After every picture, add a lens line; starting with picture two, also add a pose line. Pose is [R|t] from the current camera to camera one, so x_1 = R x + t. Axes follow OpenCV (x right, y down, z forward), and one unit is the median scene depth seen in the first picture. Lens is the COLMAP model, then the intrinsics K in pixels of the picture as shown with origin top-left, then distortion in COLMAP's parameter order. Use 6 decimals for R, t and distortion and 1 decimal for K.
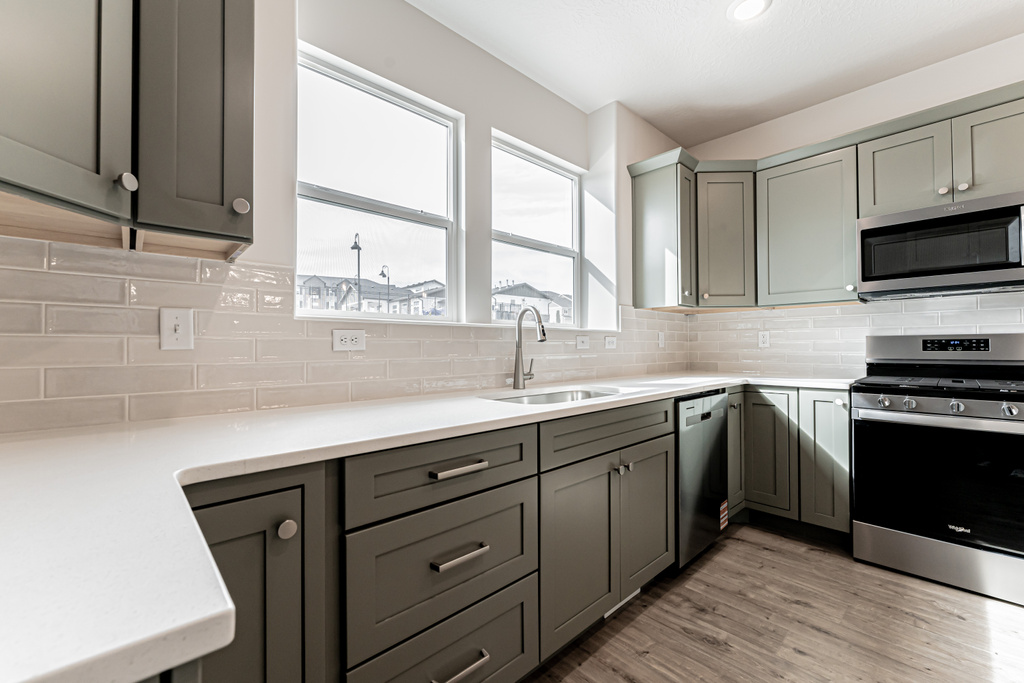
lens RADIAL K [[418.8, 0, 512.0], [0, 418.8, 341.5], [0, 0, 1]] dist [0.000354, 0.000036]
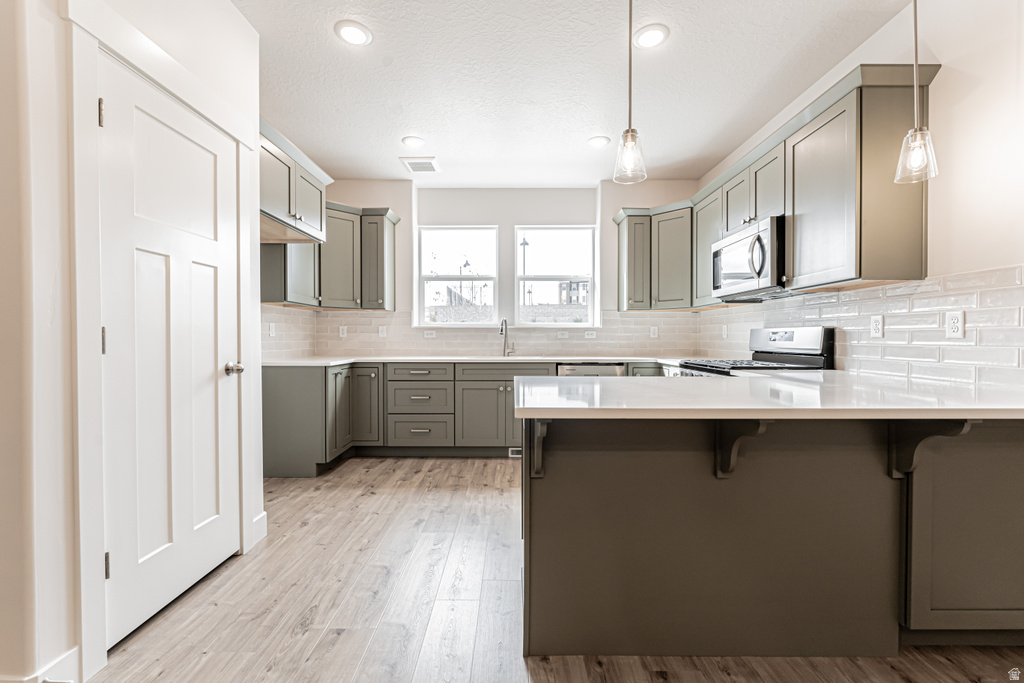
lens RADIAL K [[418.8, 0, 512.0], [0, 418.8, 341.5], [0, 0, 1]] dist [0.000354, 0.000036]
pose [[0.729465, 0.009545, -0.683952, 1.318698], [0.005499, 0.999788, 0.019818, -0.004220], [0.683996, -0.018217, 0.729258, -0.465923]]
